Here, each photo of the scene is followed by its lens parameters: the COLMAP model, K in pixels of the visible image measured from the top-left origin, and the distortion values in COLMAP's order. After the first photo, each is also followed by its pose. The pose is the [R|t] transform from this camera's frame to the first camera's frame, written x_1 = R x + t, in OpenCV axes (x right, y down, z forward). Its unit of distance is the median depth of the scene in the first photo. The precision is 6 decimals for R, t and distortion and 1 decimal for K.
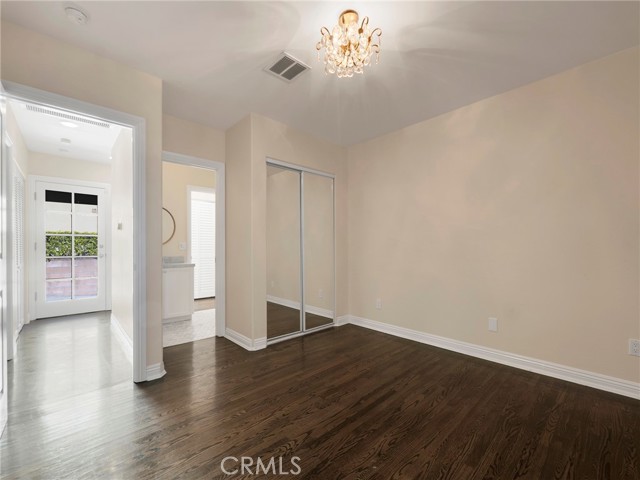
lens RADIAL K [[273.8, 0, 318.4], [0, 273.8, 246.4], [0, 0, 1]] dist [-0.001472, -0.000226]
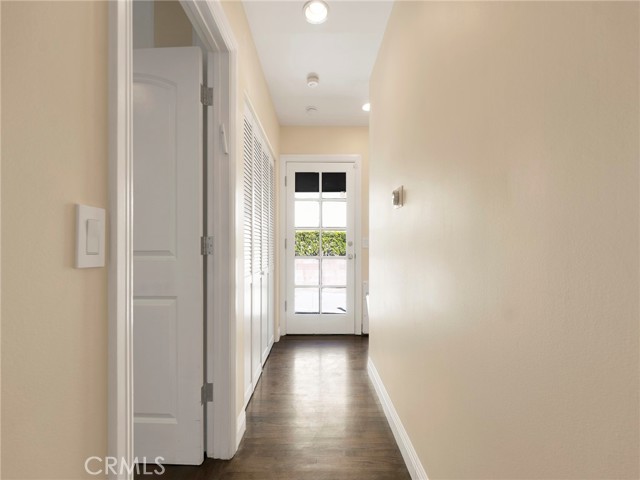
lens RADIAL K [[273.8, 0, 318.4], [0, 273.8, 246.4], [0, 0, 1]] dist [-0.001472, -0.000226]
pose [[0.739535, 0.006301, -0.673089, -0.402360], [-0.004972, 0.999980, 0.003898, 0.003823], [0.673100, 0.000464, 0.739551, 0.447156]]
